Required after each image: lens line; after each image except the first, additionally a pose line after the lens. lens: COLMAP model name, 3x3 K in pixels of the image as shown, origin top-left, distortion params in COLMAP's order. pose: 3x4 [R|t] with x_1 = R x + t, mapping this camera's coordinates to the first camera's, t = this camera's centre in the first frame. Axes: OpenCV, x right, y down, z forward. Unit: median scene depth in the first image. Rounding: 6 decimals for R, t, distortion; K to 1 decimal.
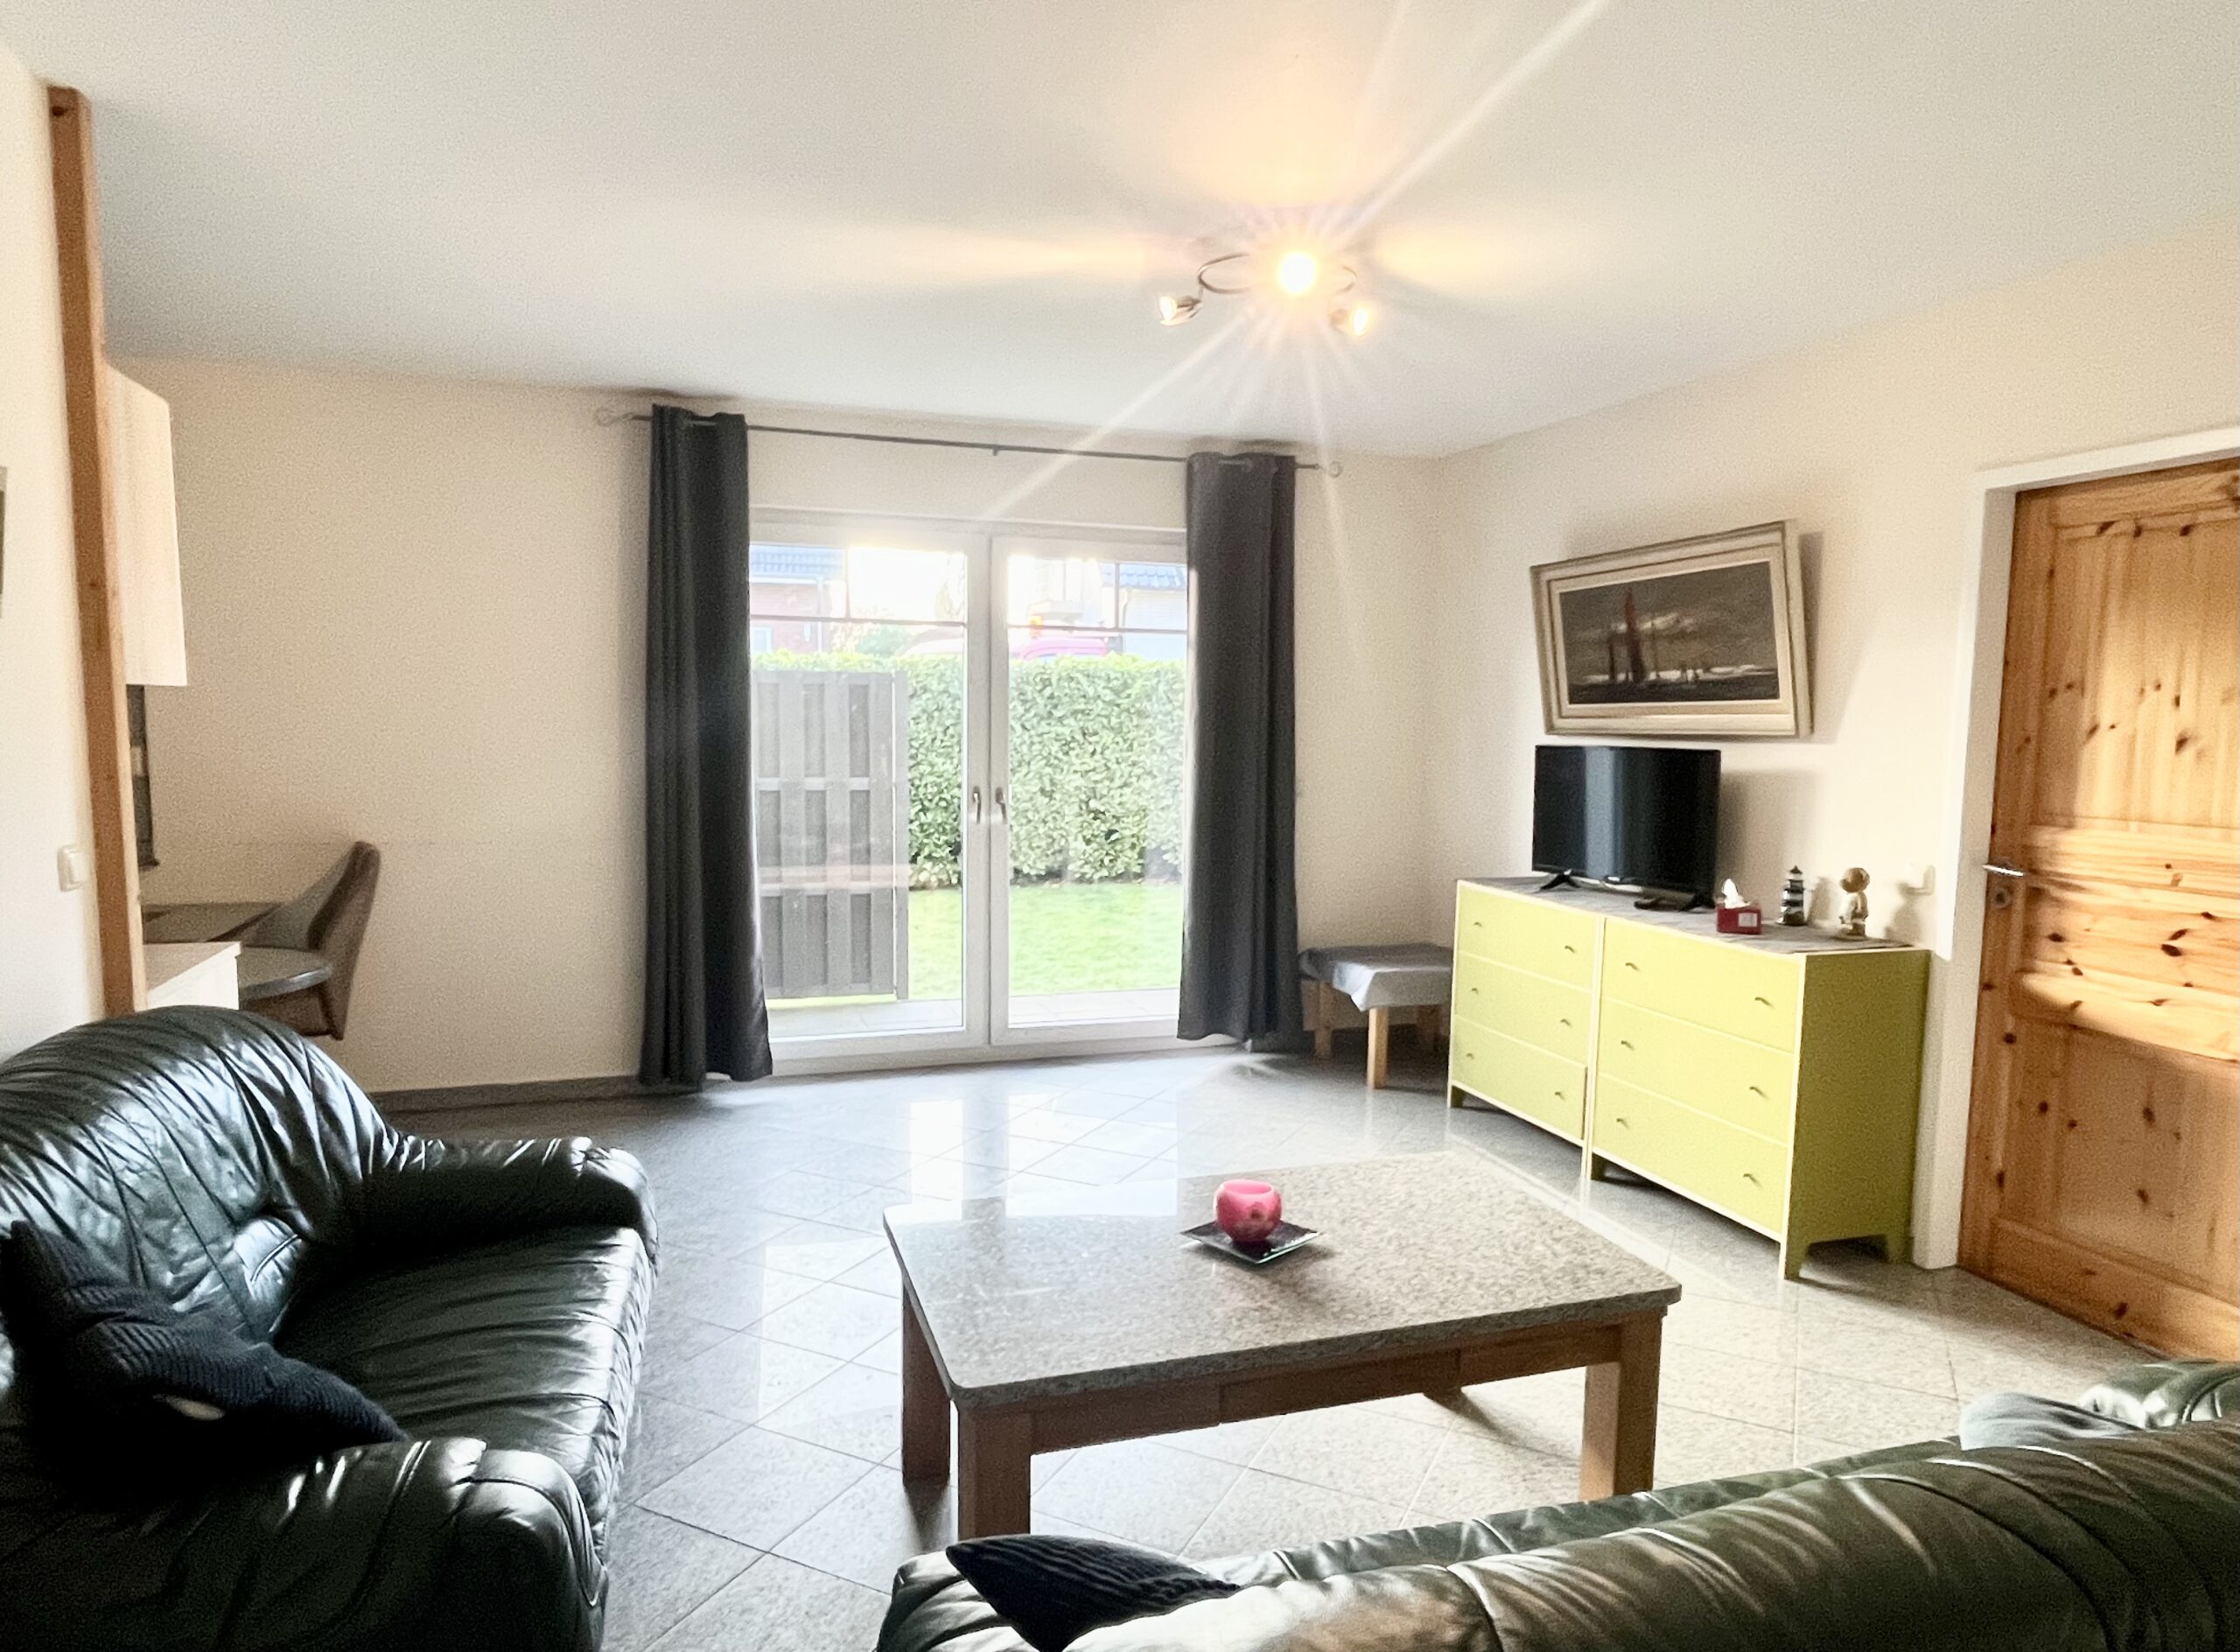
lens RADIAL K [[1371.8, 0, 1120.0], [0, 1371.8, 826.0], [0, 0, 1]] dist [0.001132, 0.000868]
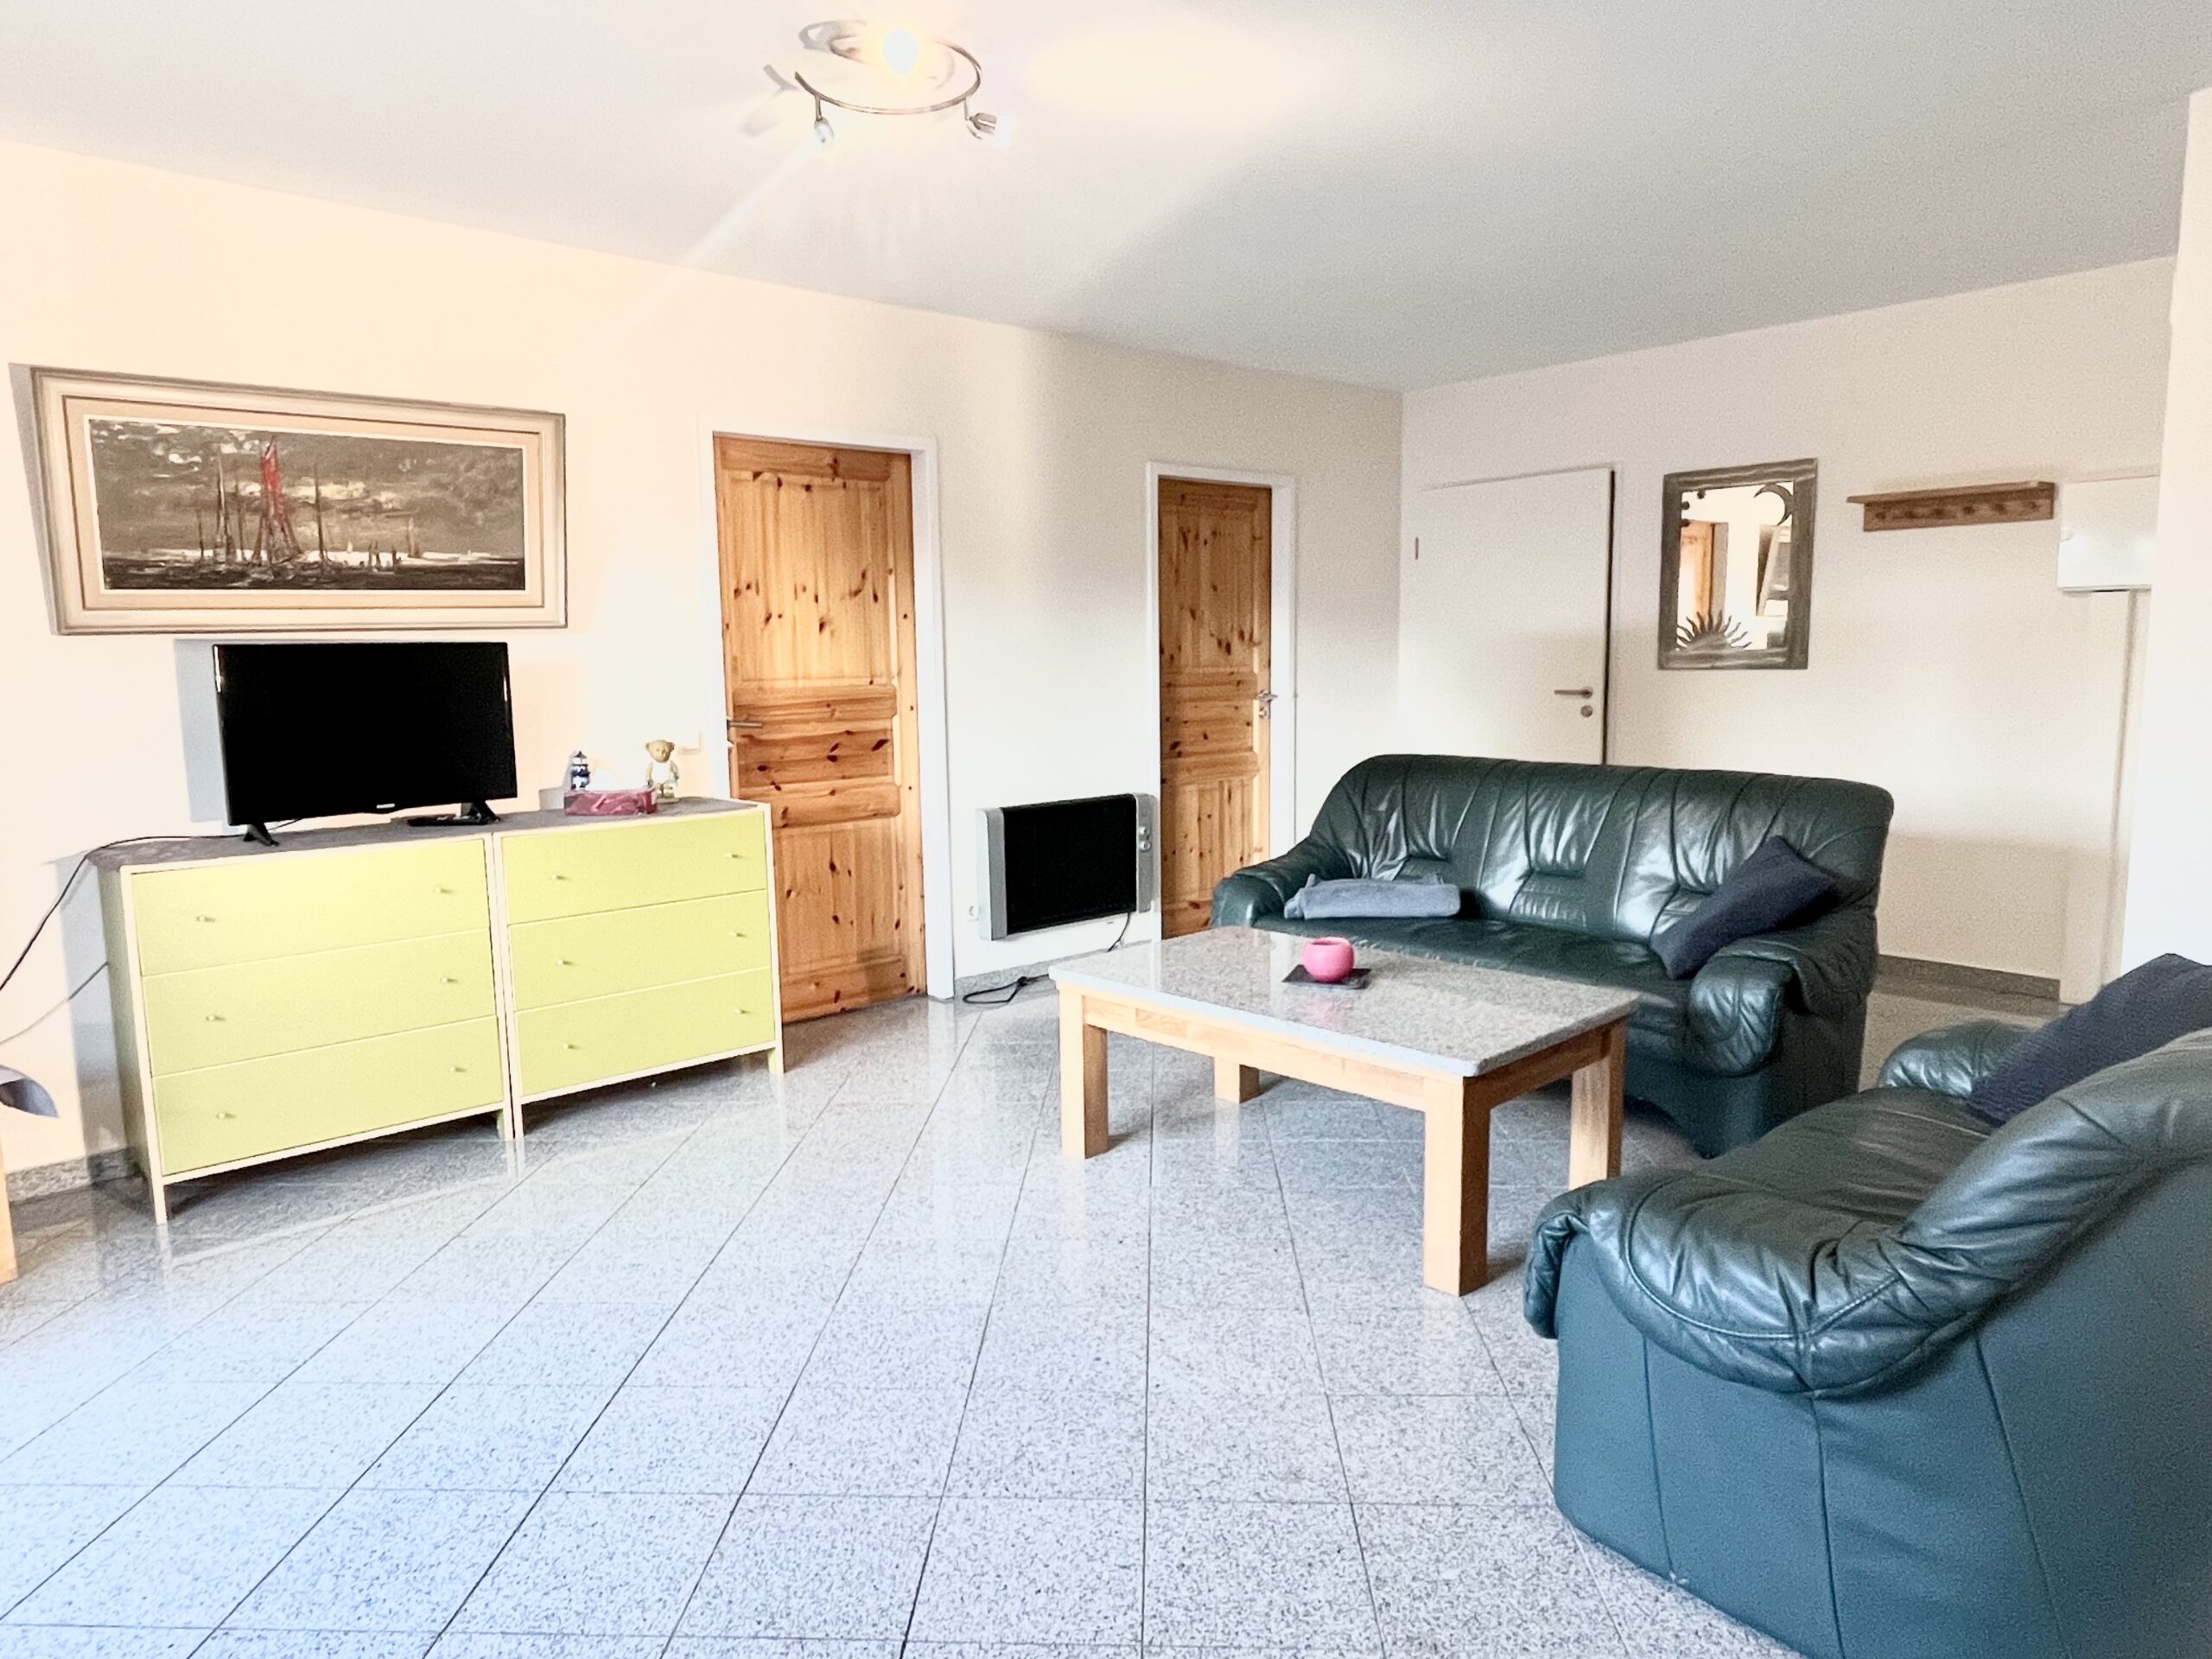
lens RADIAL K [[1417.0, 0, 1107.6], [0, 1417.0, 813.5], [0, 0, 1]] dist [-0.000925, -0.003290]
pose [[-0.408738, -0.114507, 0.905440, -0.609243], [0.083559, 0.983236, 0.162066, -0.061059], [-0.908819, 0.141901, -0.392318, 0.989324]]
